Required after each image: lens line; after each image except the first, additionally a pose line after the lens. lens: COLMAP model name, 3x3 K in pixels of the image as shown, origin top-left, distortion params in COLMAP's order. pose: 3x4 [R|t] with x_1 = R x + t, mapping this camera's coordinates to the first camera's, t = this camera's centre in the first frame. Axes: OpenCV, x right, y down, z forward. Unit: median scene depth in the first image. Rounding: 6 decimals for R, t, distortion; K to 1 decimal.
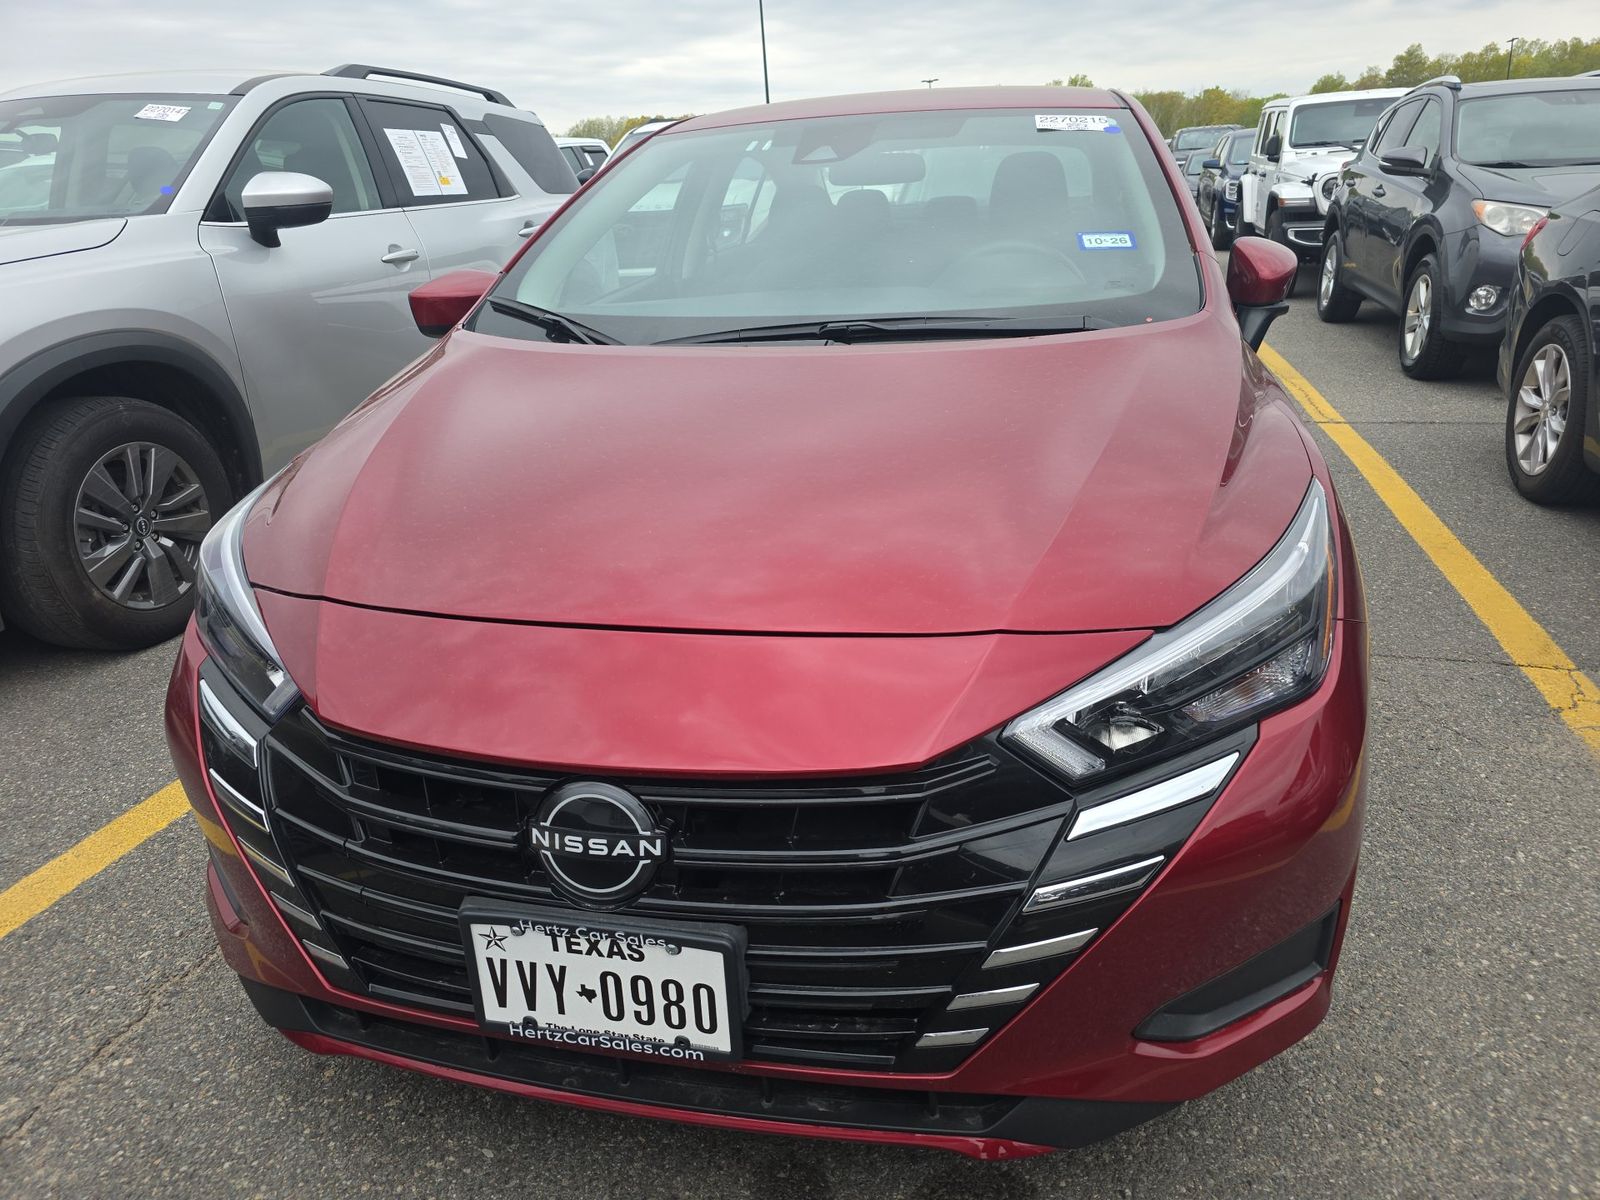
lens RADIAL K [[1084.0, 0, 754.0], [0, 1084.0, 605.0], [0, 0, 1]] dist [0.039537, -0.037728]
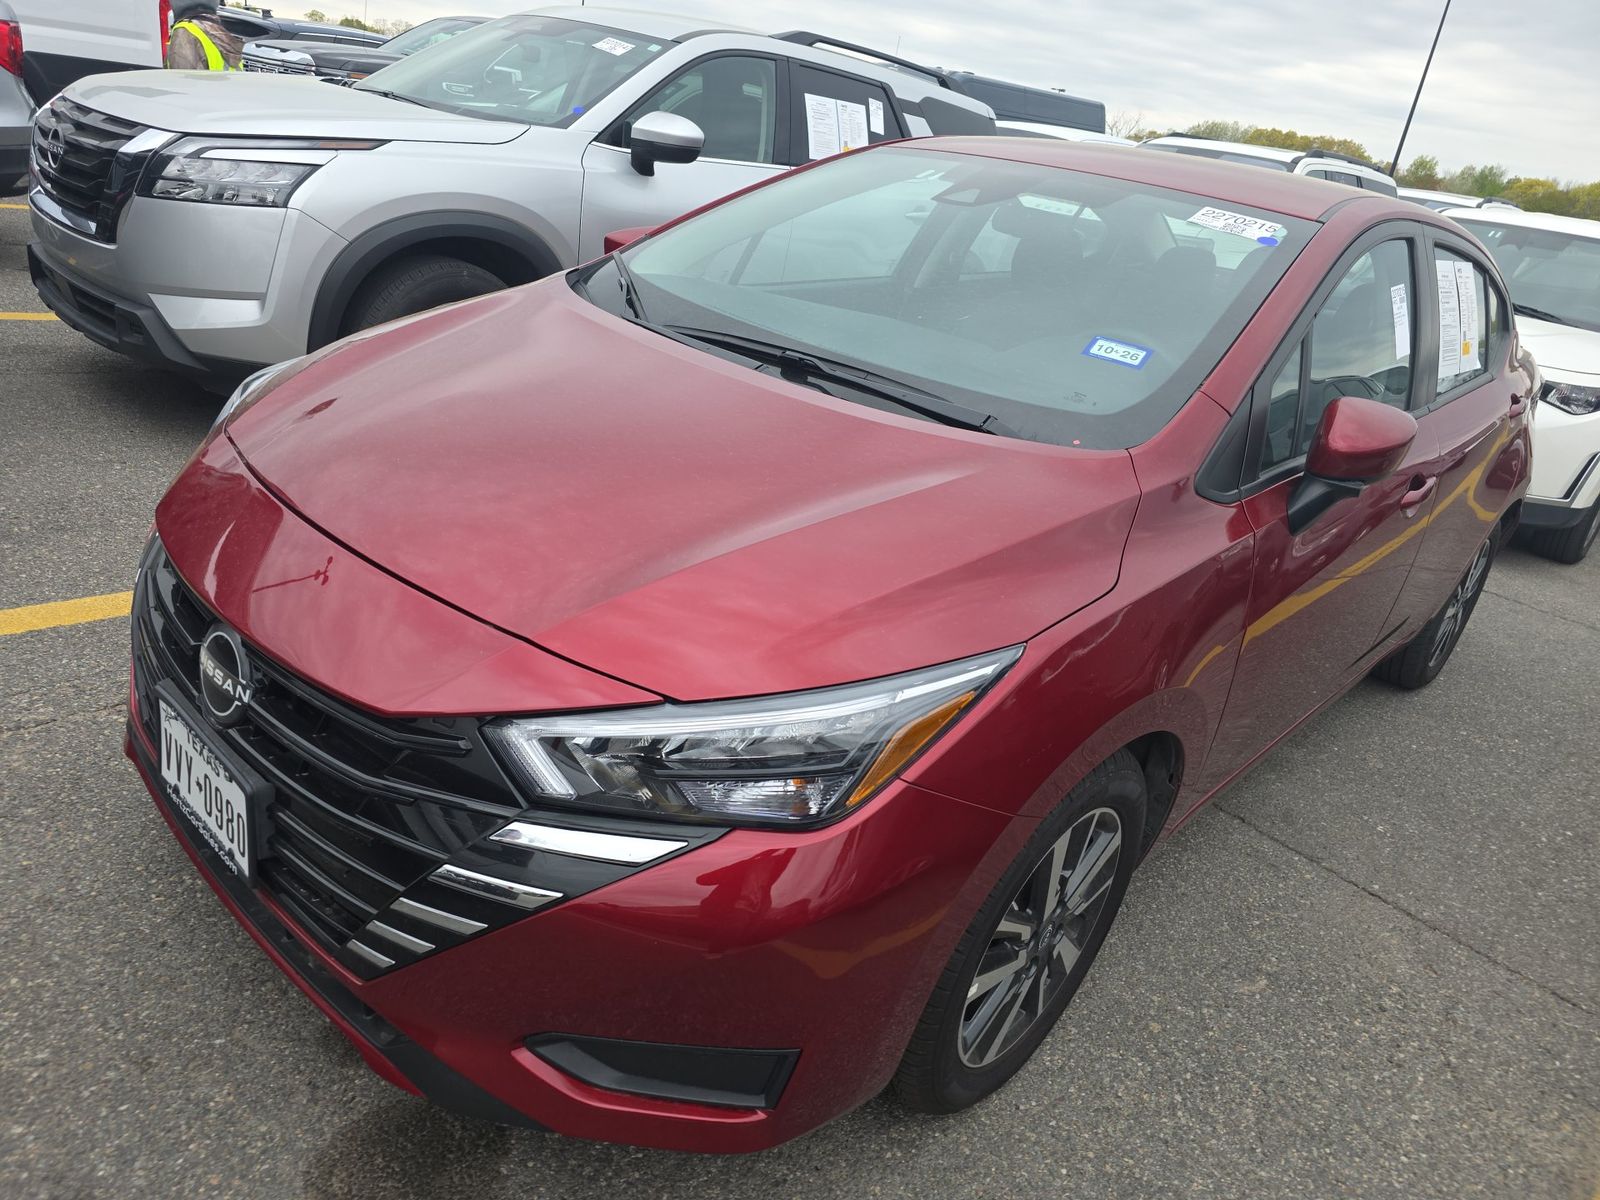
lens RADIAL K [[1080.0, 0, 799.3], [0, 1080.0, 589.5], [0, 0, 1]] dist [0.039377, -0.036042]
pose [[0.846007, 0.360453, -0.392869, 0.560479], [-0.356356, 0.930364, 0.086218, -0.138572], [0.396589, 0.067060, 0.915544, 0.072043]]
